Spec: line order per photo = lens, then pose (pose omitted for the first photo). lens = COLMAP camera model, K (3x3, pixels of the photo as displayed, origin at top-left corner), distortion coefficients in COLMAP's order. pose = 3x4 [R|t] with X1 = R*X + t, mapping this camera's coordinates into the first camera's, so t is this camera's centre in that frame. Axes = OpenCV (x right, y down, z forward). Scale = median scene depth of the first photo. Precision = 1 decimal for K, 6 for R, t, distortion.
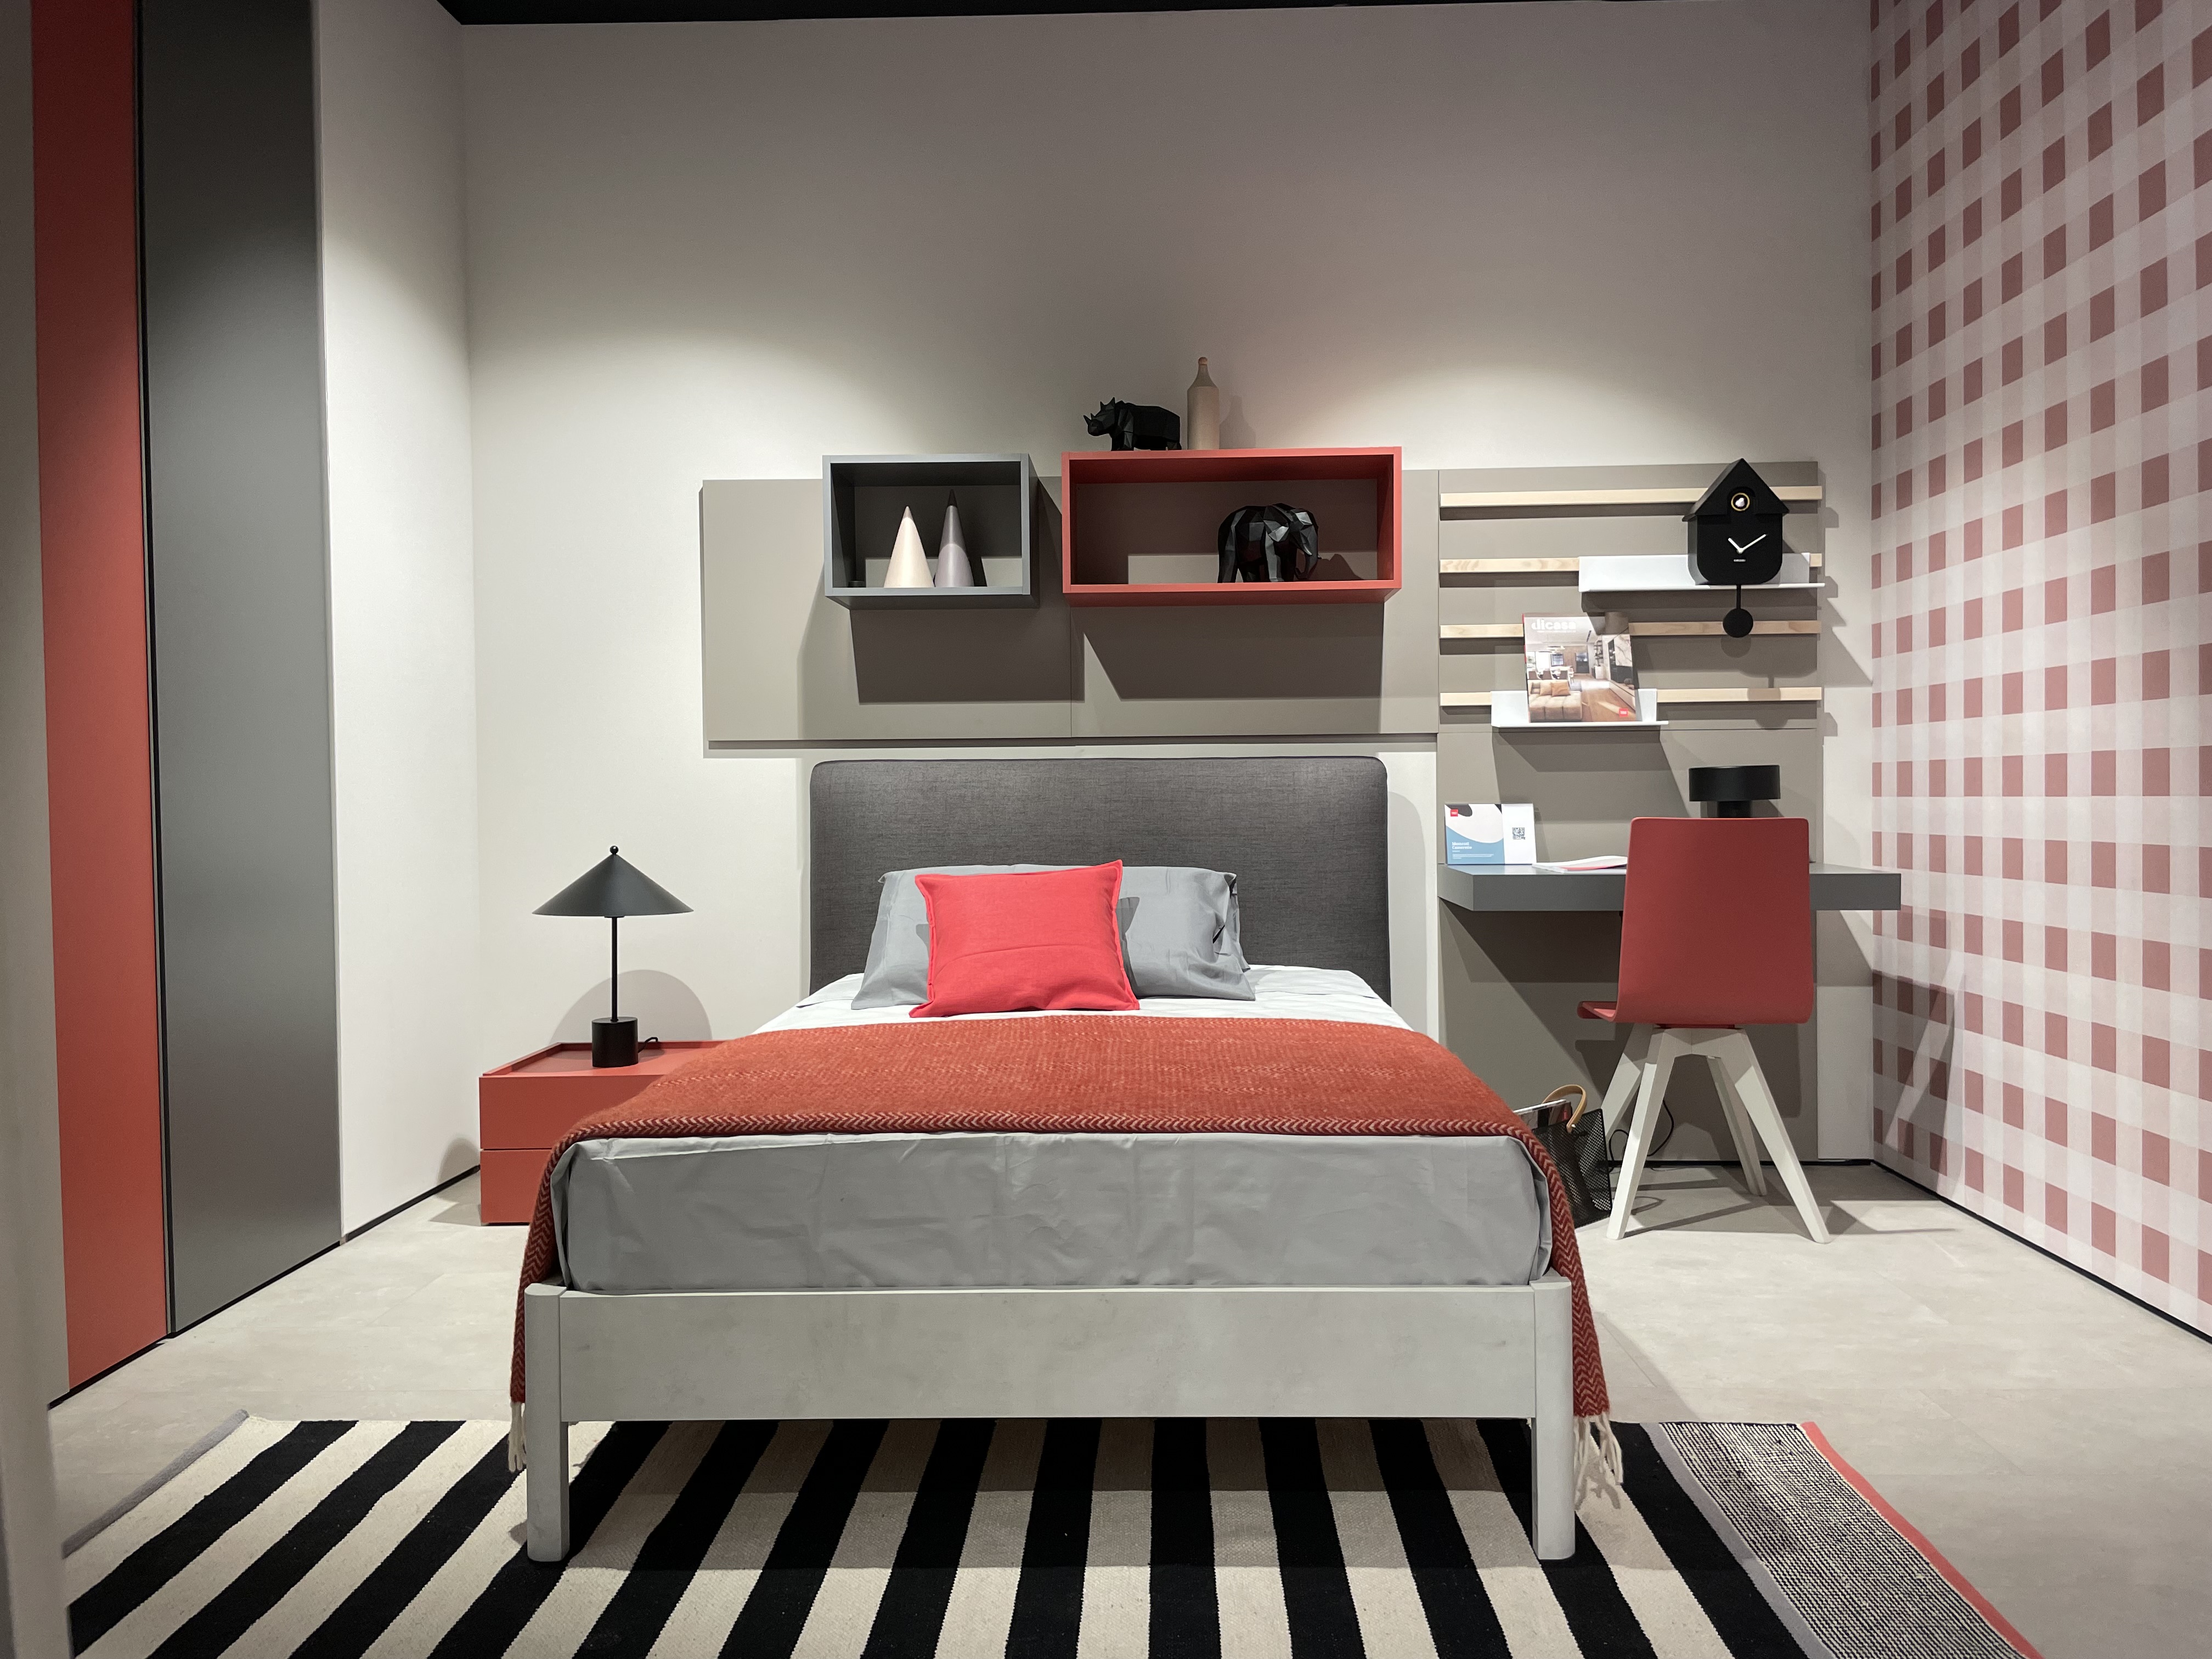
lens RADIAL K [[1696.1, 0, 1109.0], [0, 1696.1, 820.3], [0, 0, 1]] dist [0.030726, -0.033824]
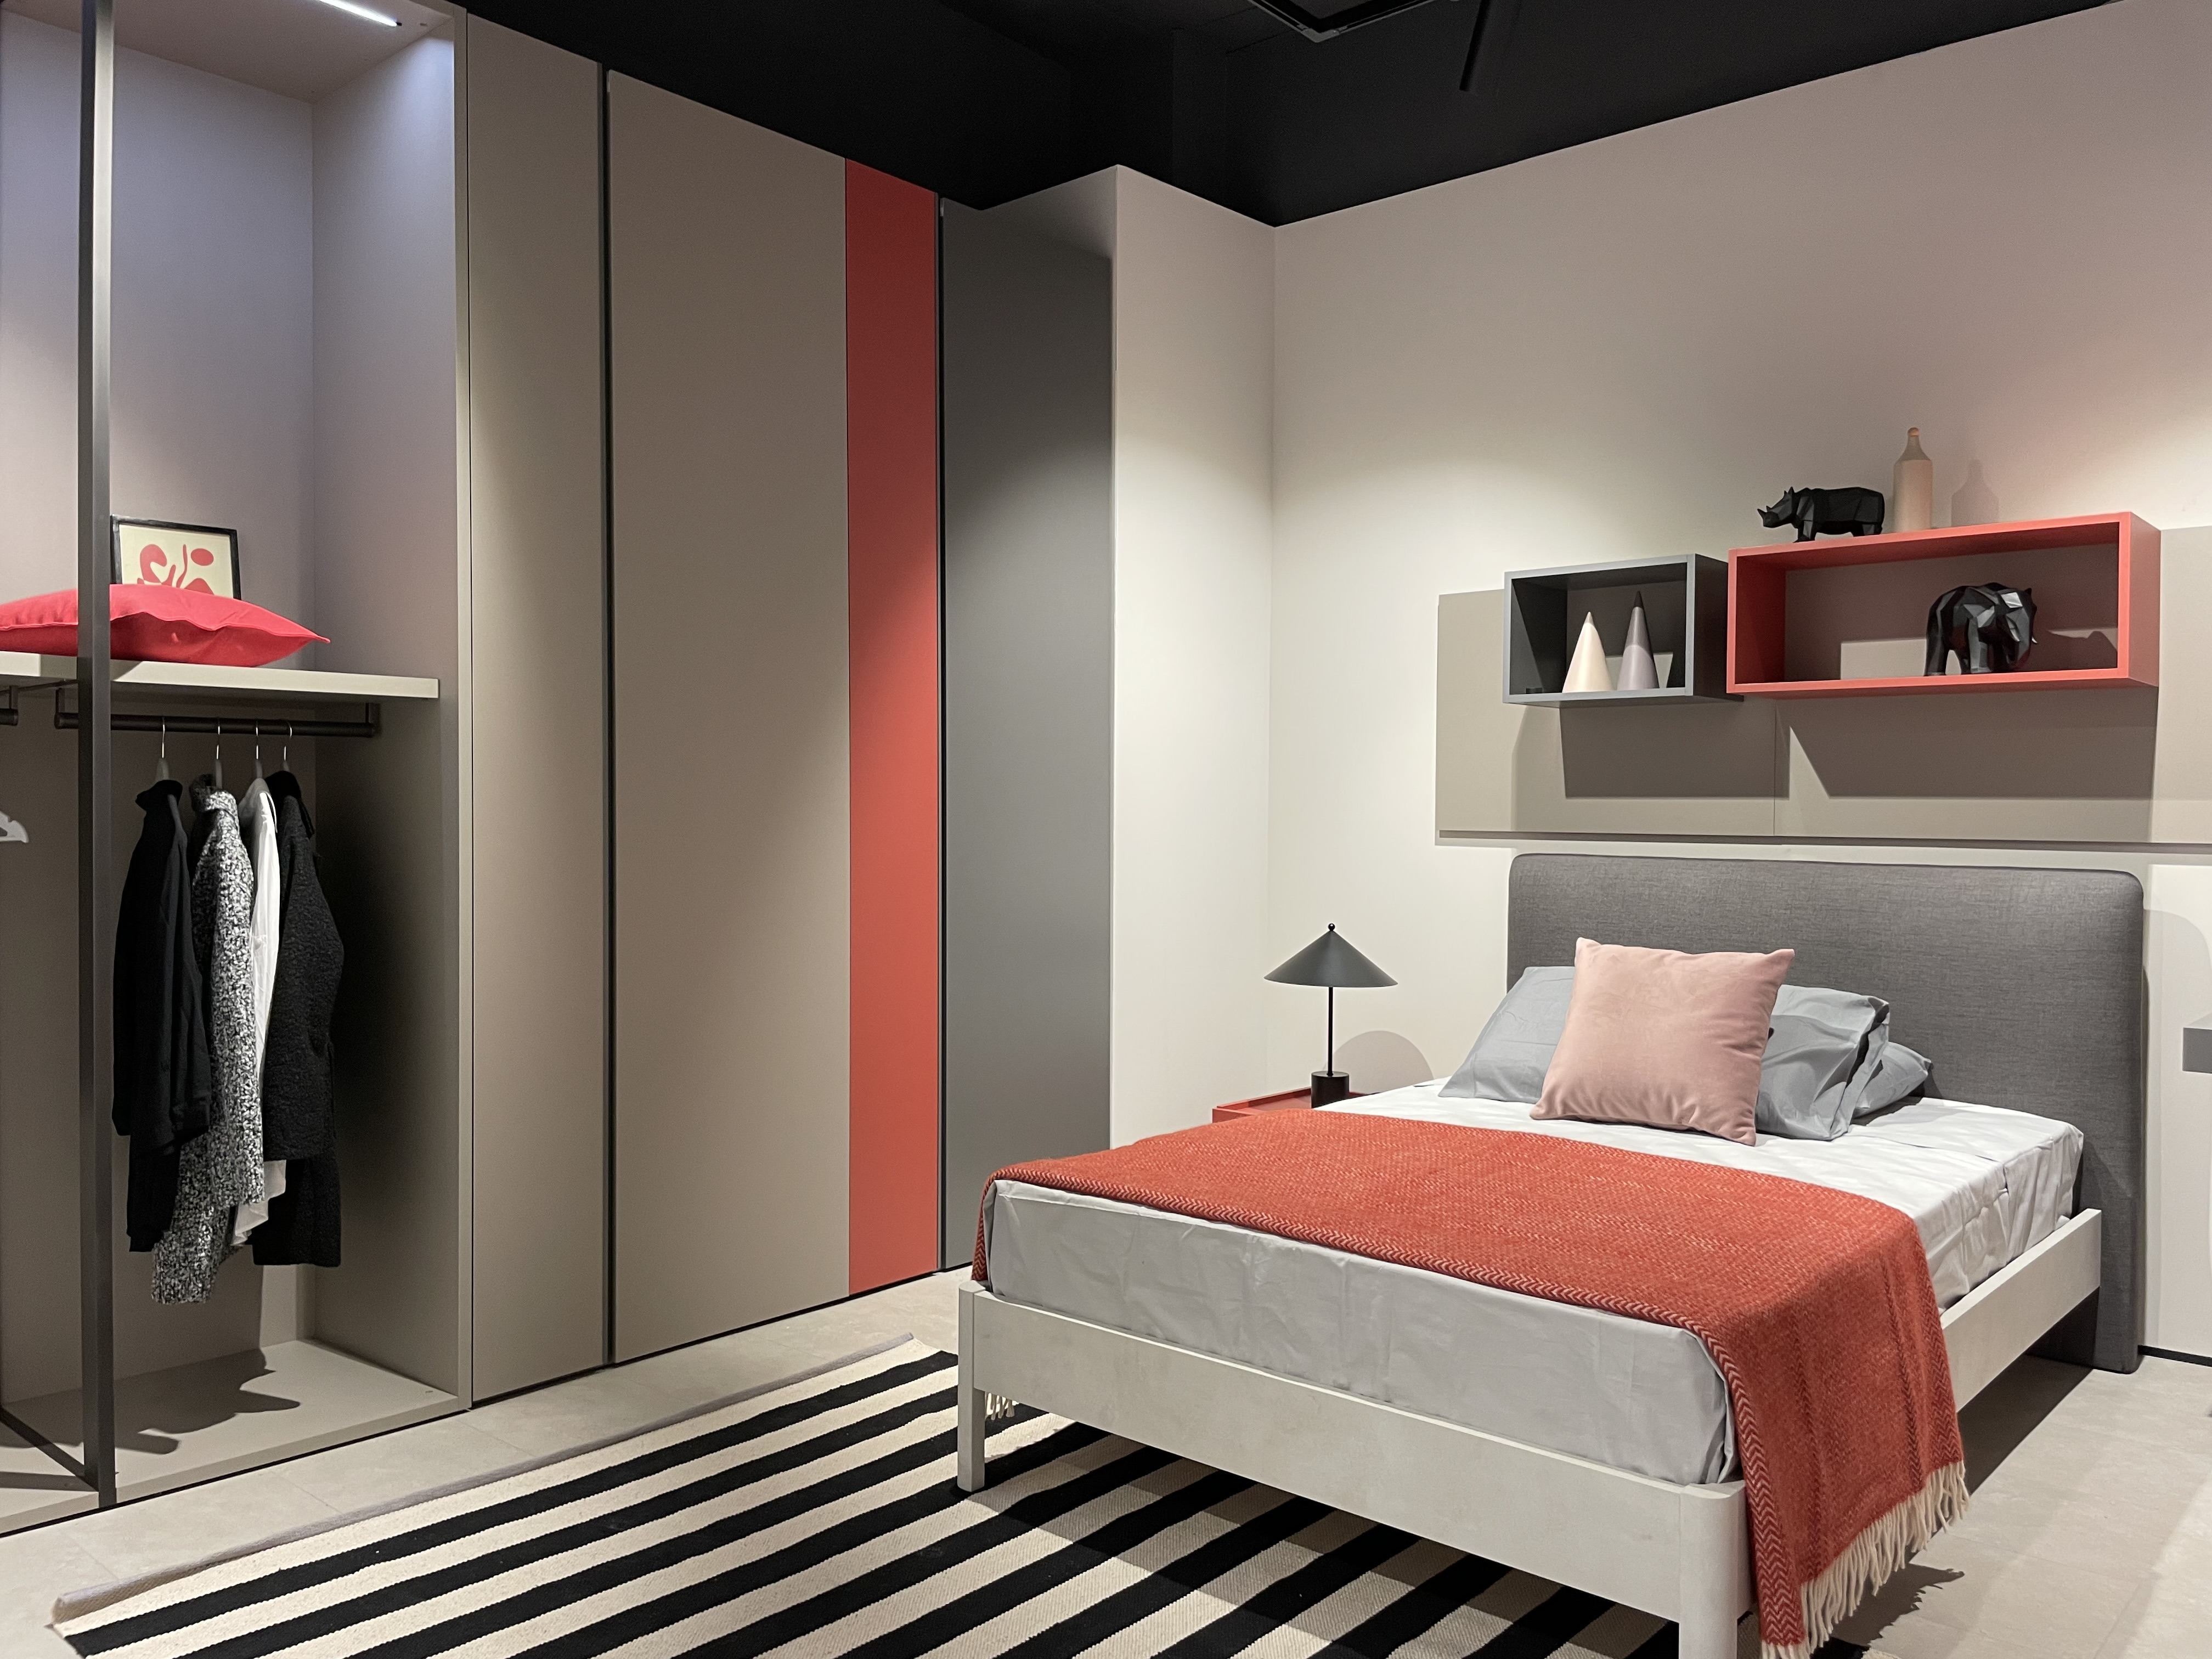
lens RADIAL K [[1696.1, 0, 1104.7], [0, 1696.1, 826.3], [0, 0, 1]] dist [0.030726, -0.033824]
pose [[0.762723, 0.025021, -0.646241, 0.330486], [-0.027414, 0.999604, 0.006348, -0.053625], [0.646144, 0.012875, 0.763107, 0.023725]]
